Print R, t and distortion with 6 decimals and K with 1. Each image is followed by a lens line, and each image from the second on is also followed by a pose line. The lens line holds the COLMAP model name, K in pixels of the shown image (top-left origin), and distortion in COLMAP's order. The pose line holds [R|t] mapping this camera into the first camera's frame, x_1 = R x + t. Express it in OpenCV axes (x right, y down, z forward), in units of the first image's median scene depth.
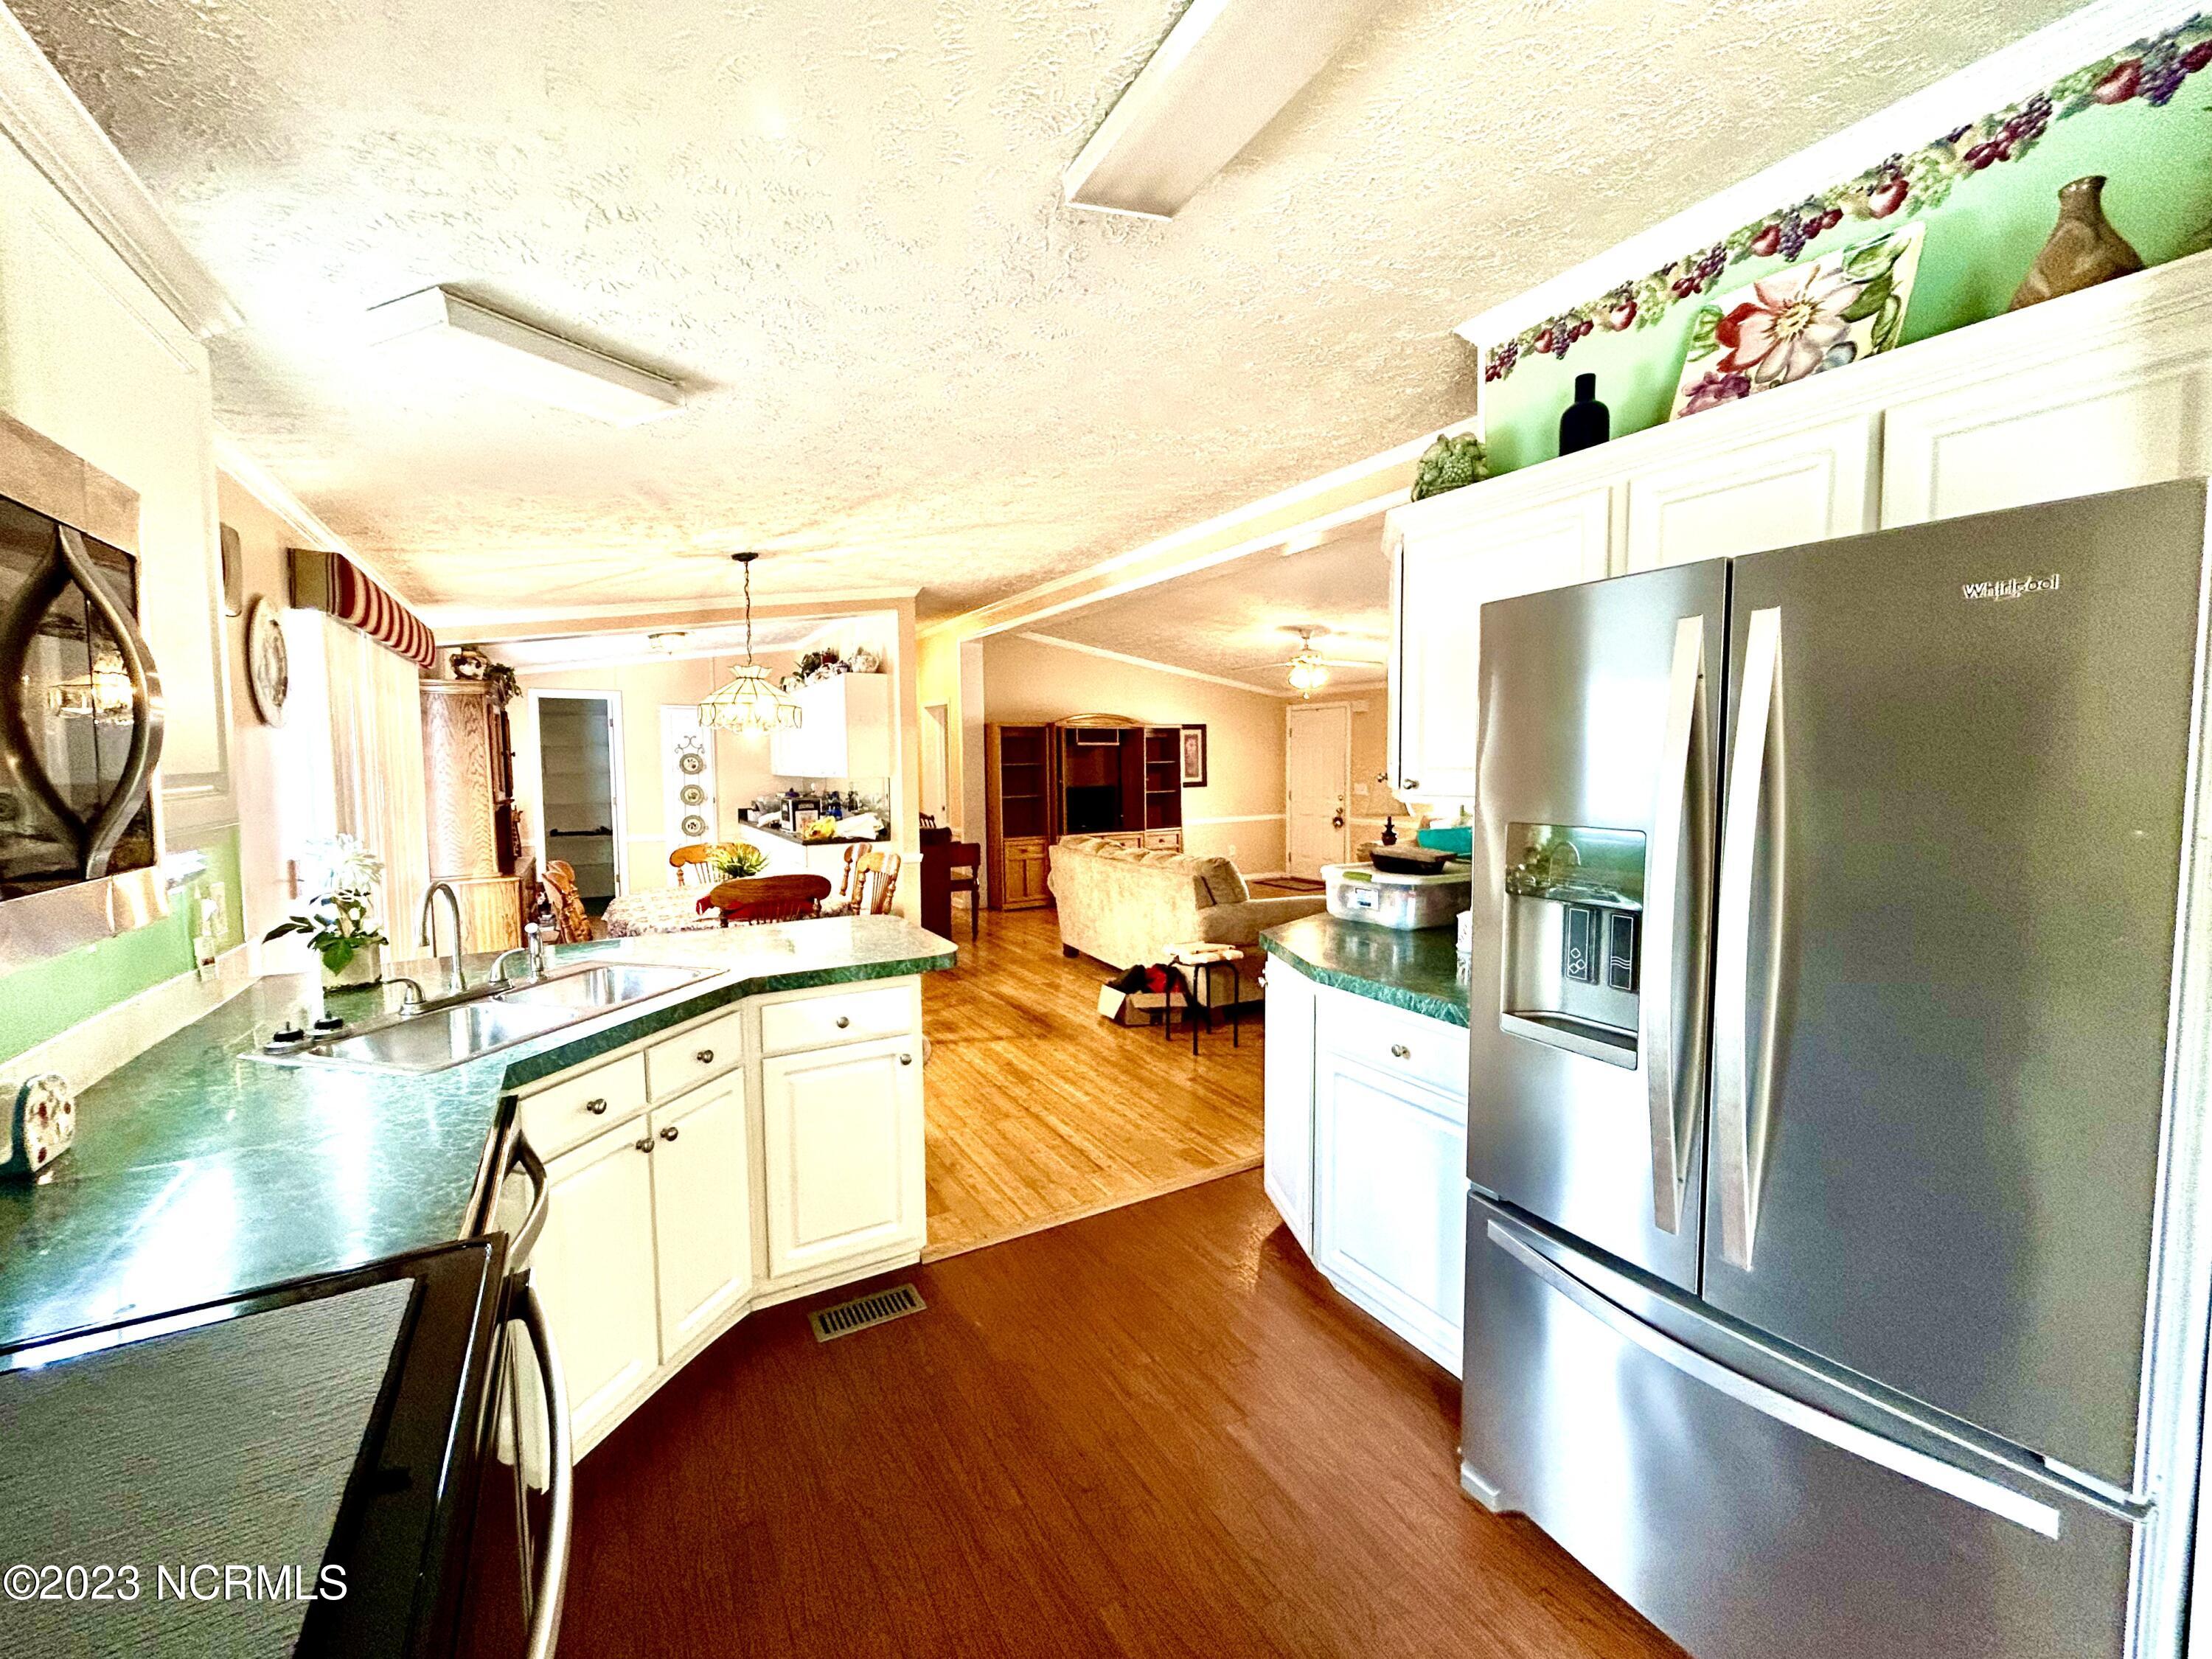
lens RADIAL K [[899.9, 0, 1098.2], [0, 899.9, 817.4], [0, 0, 1]] dist [-0.001581, -0.000013]
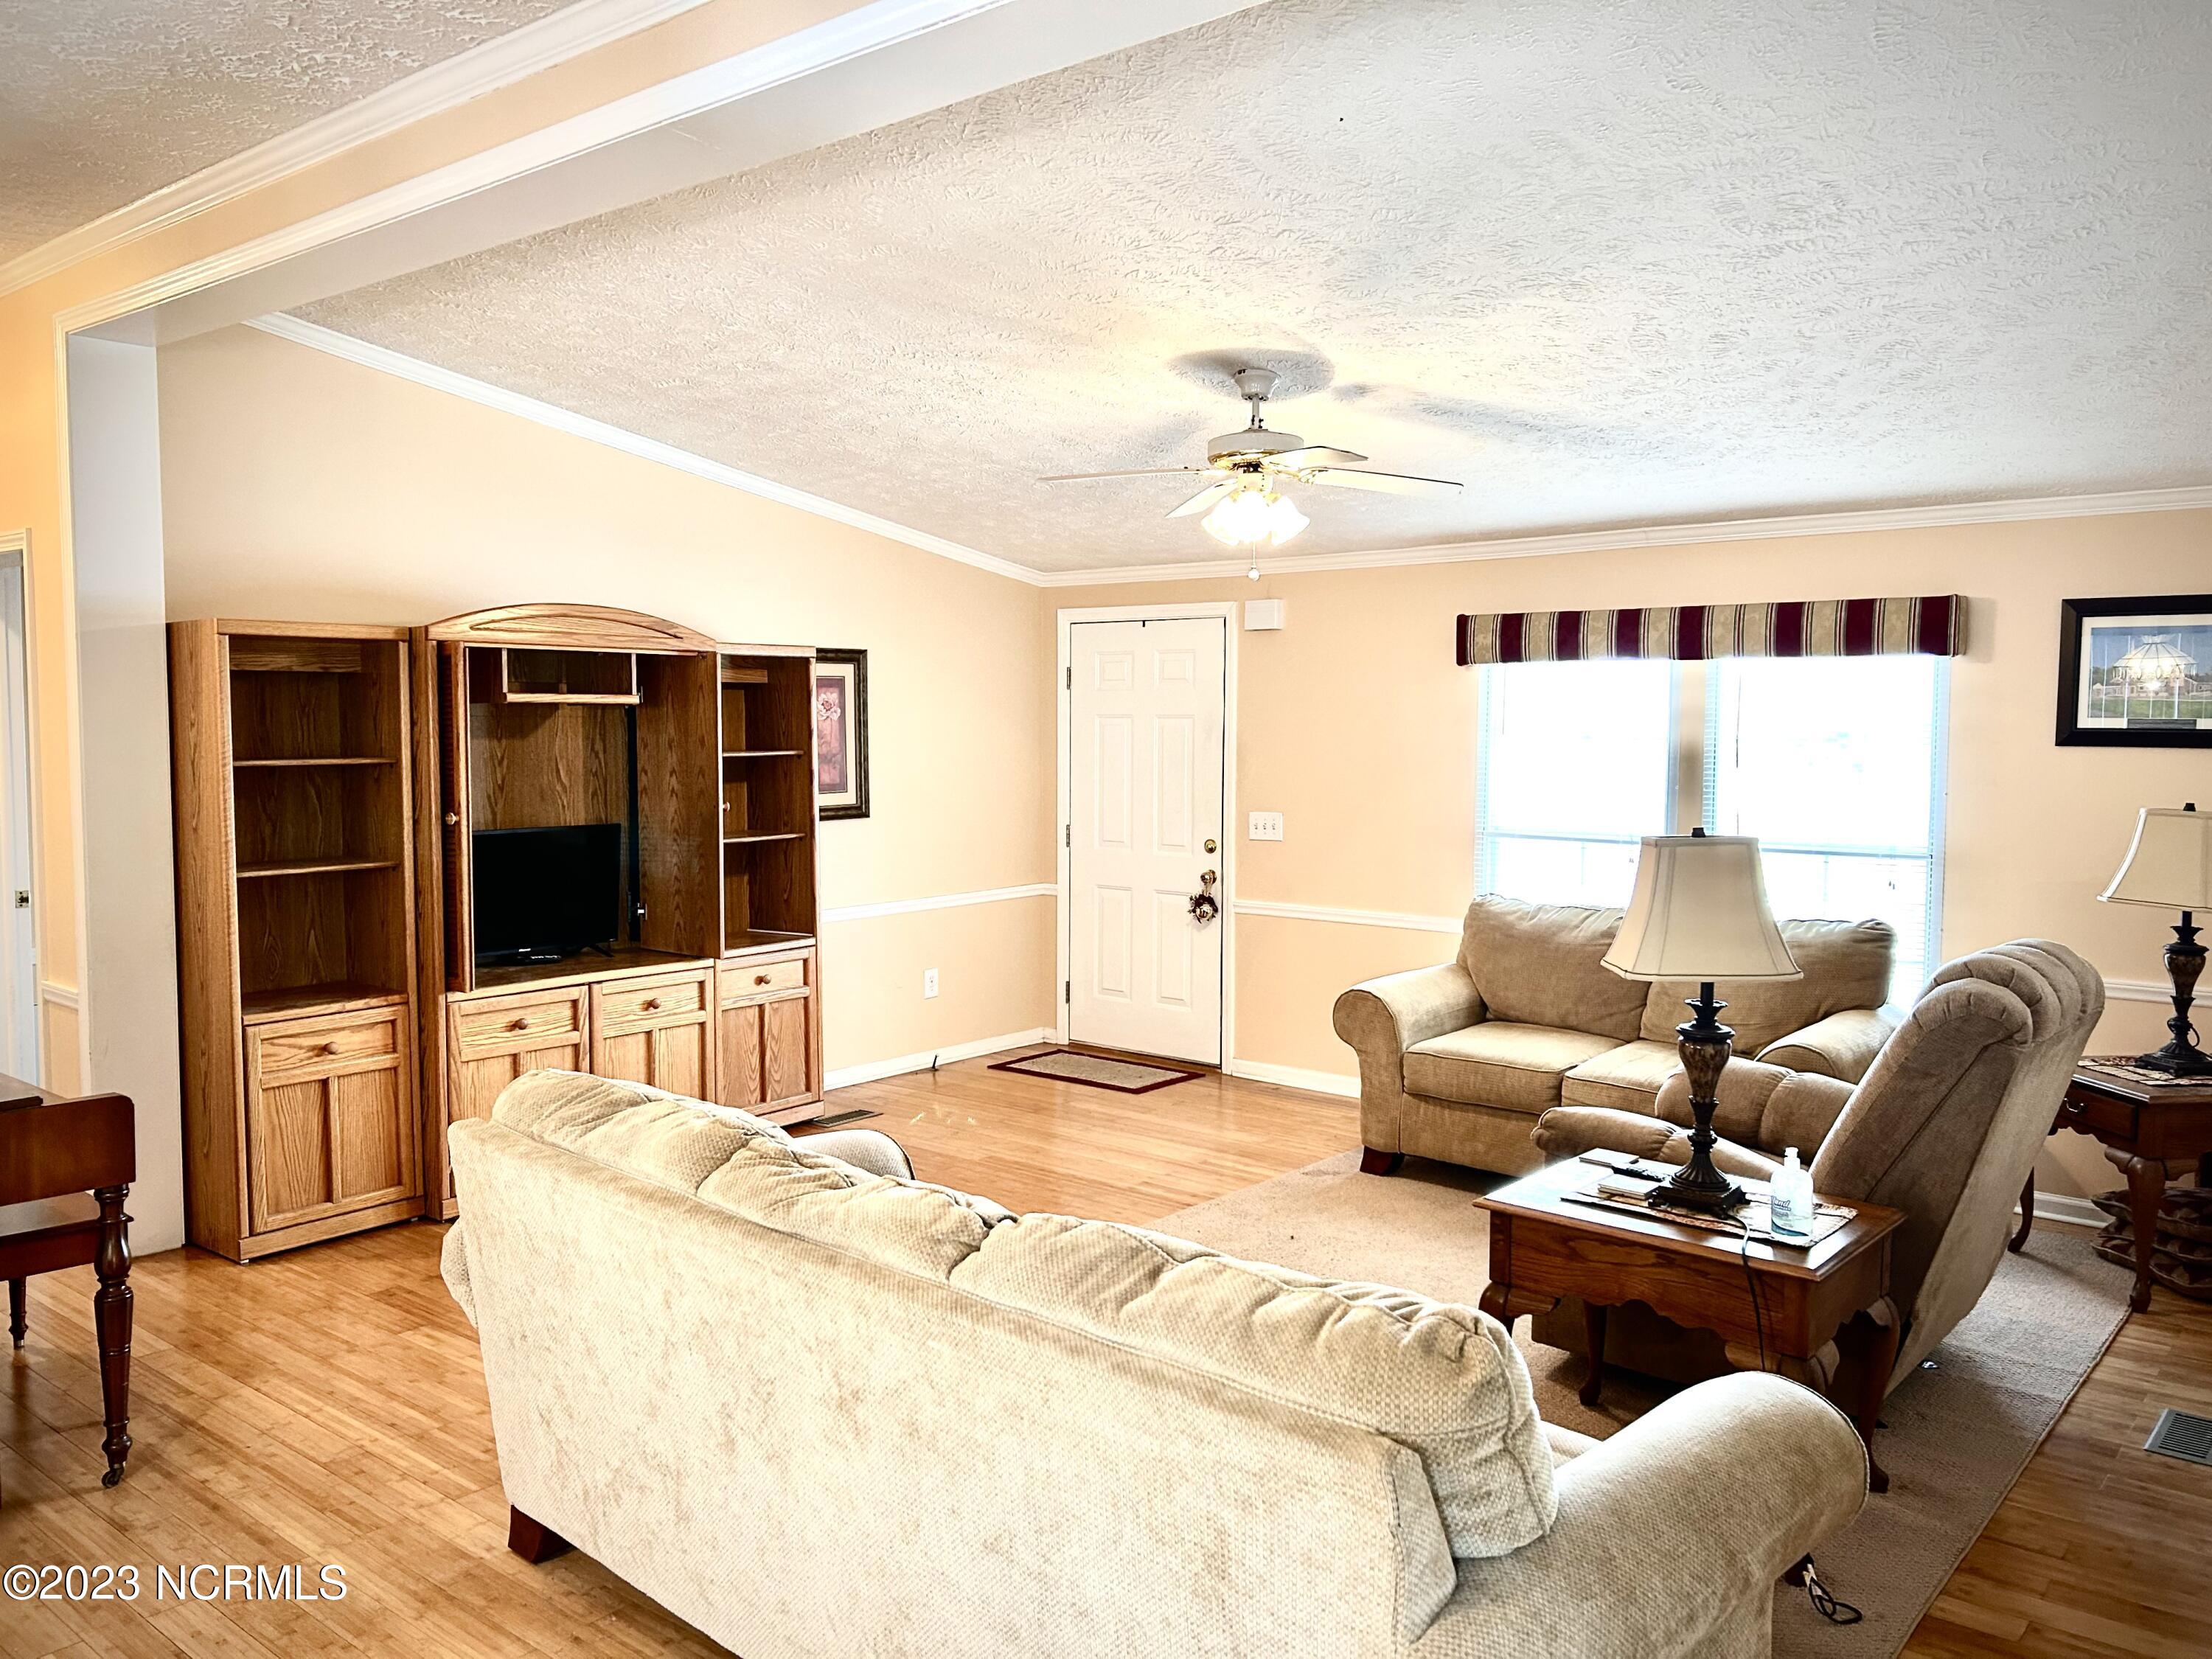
lens RADIAL K [[1661.8, 0, 1117.3], [0, 1661.8, 821.3], [0, 0, 1]] dist [0.050522, -0.049106]
pose [[0.932620, -0.006841, 0.360795, -0.034167], [0.008653, 0.999957, -0.003408, -0.032687], [-0.360757, 0.006300, 0.932639, 0.359159]]
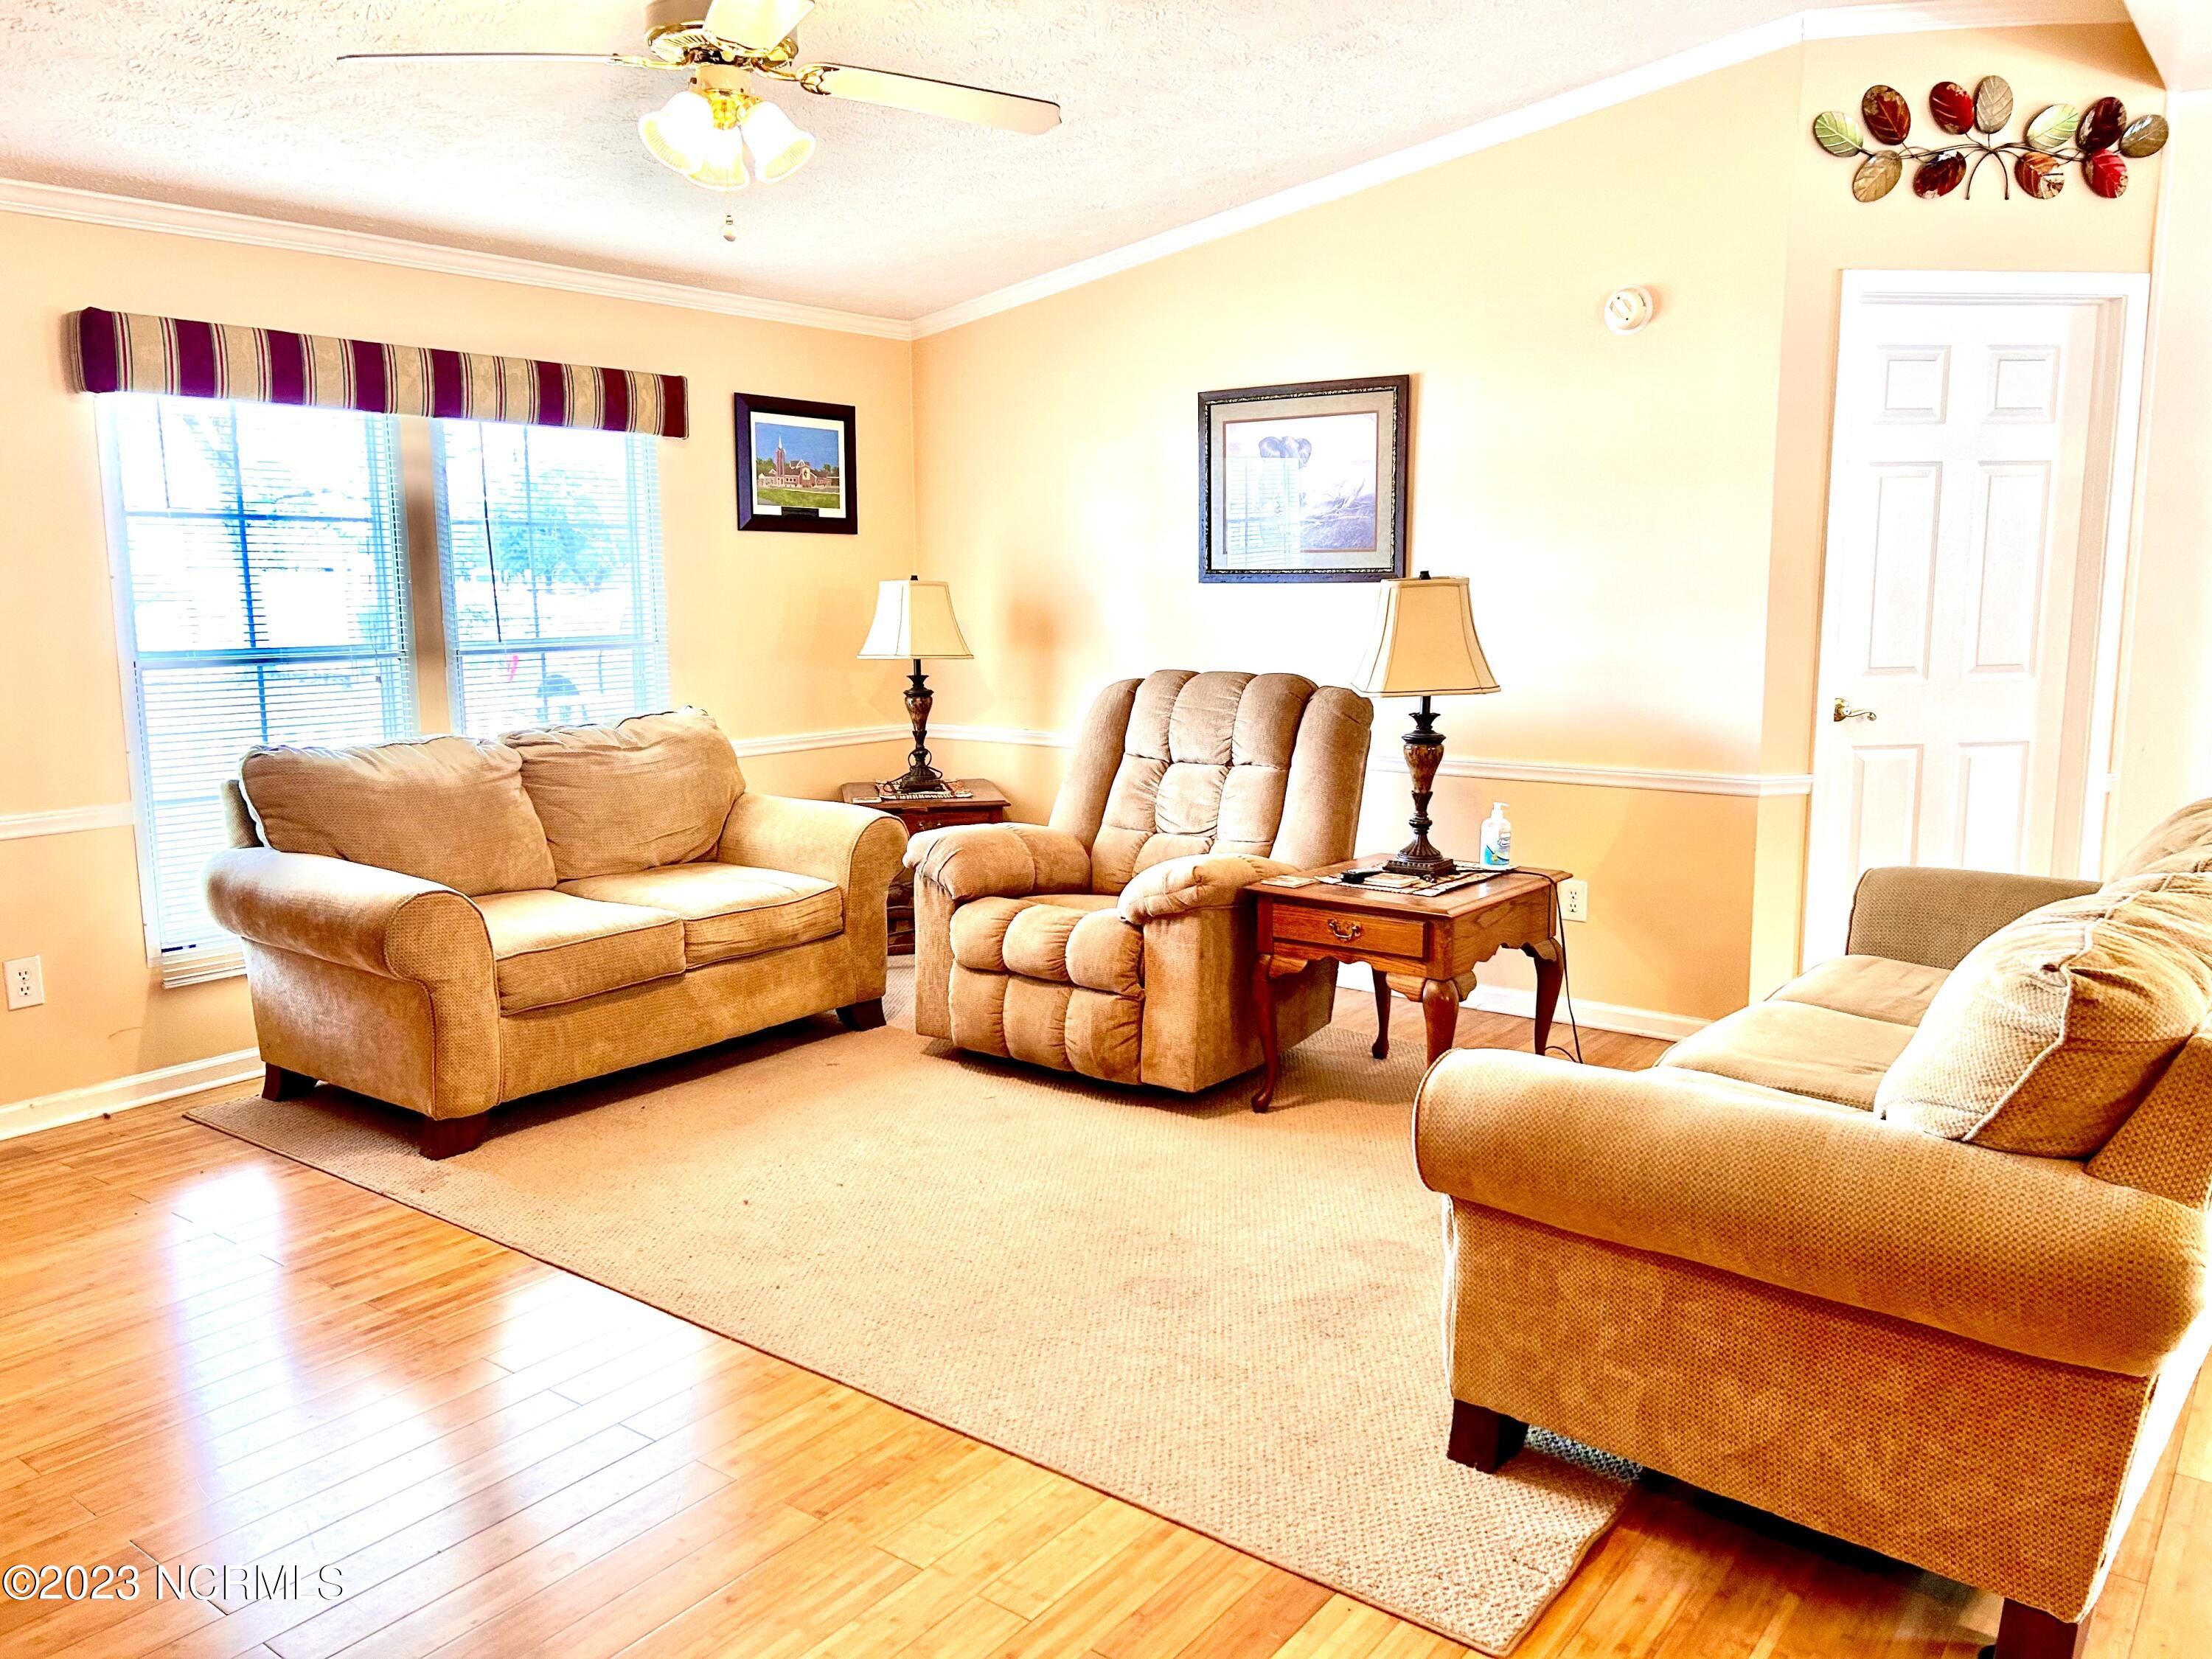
lens RADIAL K [[1661.8, 0, 1111.6], [0, 1661.8, 832.7], [0, 0, 1]] dist [0.050522, -0.049106]
pose [[-0.398705, -0.119414, 0.909271, -0.107845], [0.077469, 0.983557, 0.163139, -0.035687], [-0.913801, 0.135485, -0.382898, 0.681423]]
